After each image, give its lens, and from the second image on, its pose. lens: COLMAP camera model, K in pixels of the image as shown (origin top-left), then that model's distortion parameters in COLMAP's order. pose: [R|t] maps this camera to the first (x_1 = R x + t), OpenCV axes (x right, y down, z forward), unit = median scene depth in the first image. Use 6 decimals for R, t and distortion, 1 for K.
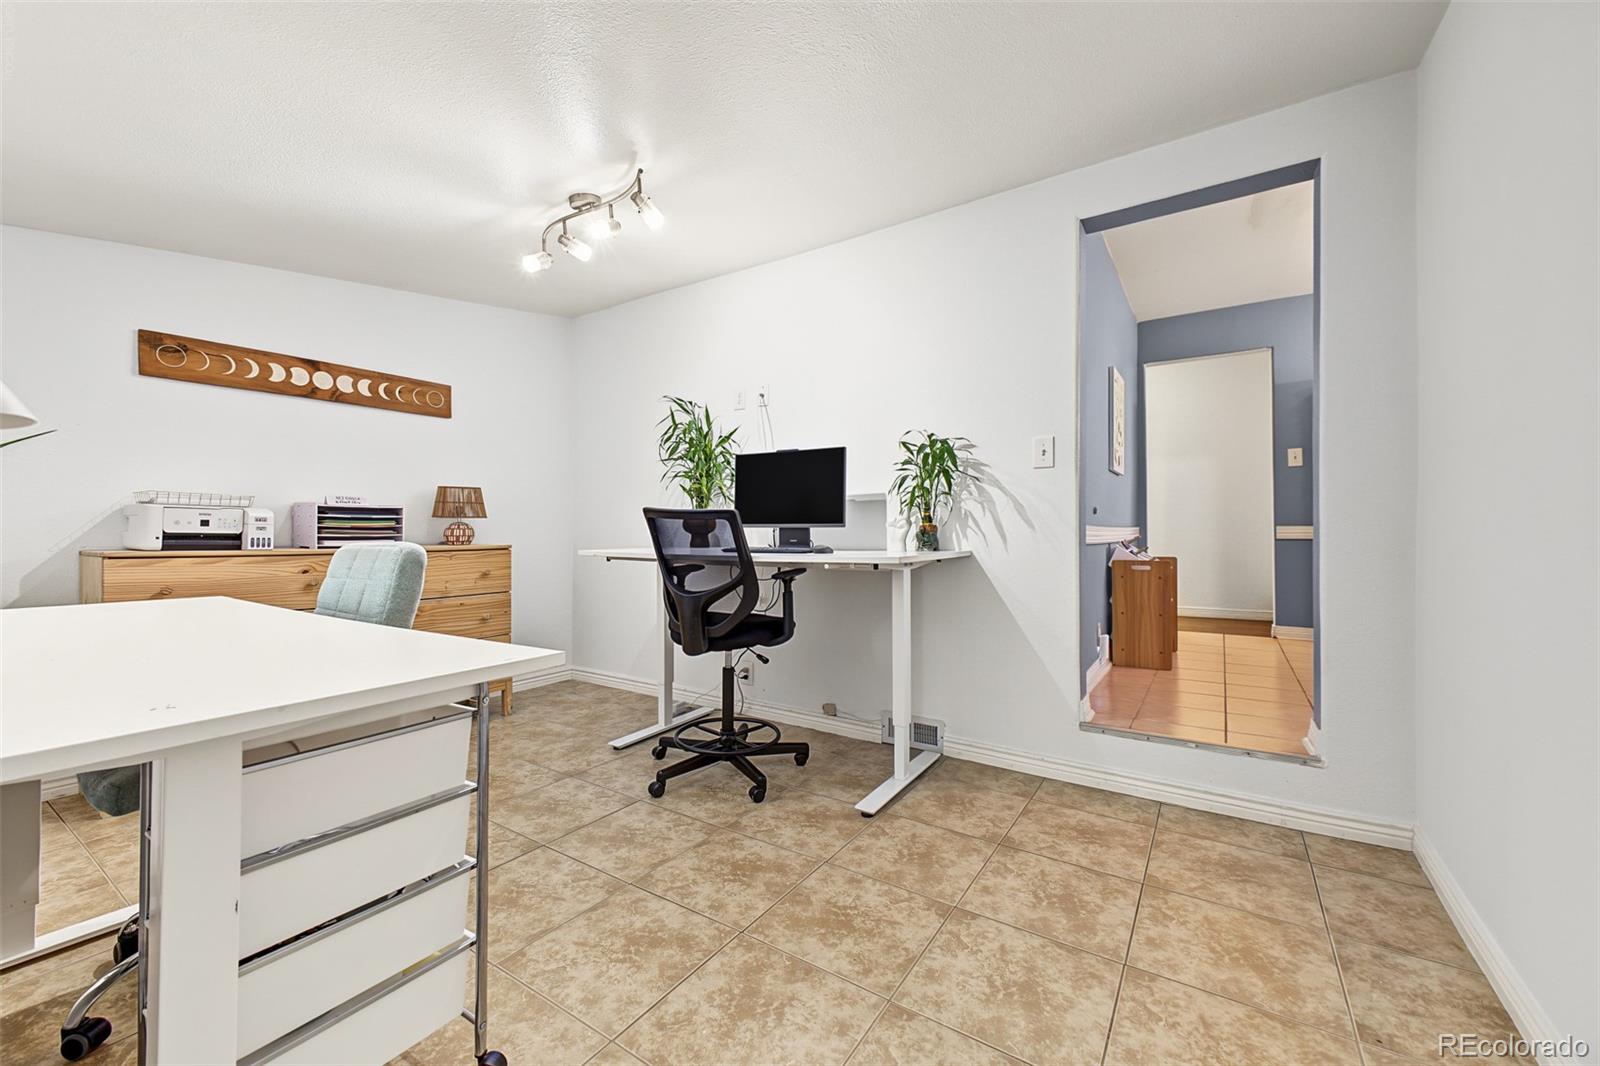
lens RADIAL K [[638.0, 0, 791.8], [0, 638.0, 528.3], [0, 0, 1]] dist [-0.002045, 0.000412]
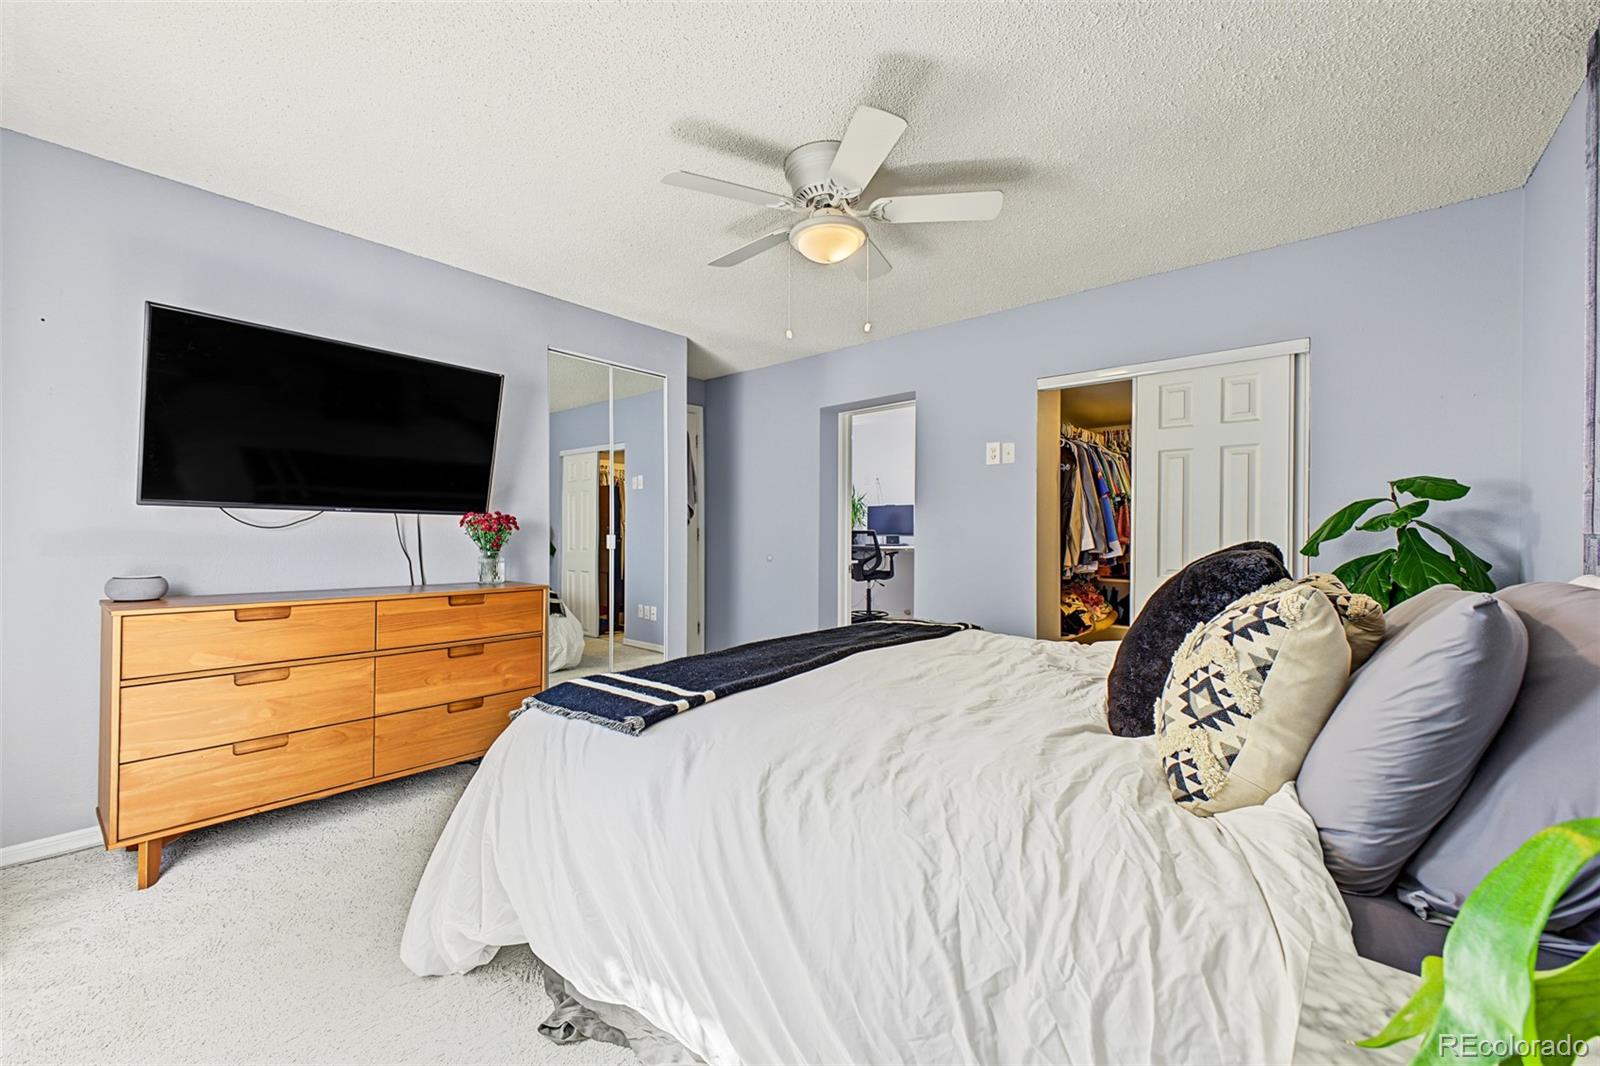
lens RADIAL K [[638.0, 0, 799.8], [0, 638.0, 532.9], [0, 0, 1]] dist [-0.002045, 0.000412]
pose [[0.995575, 0.000468, -0.093966, -0.136532], [-0.001353, 0.999955, -0.009361, 0.009319], [0.093957, 0.009447, 0.995531, -1.688615]]
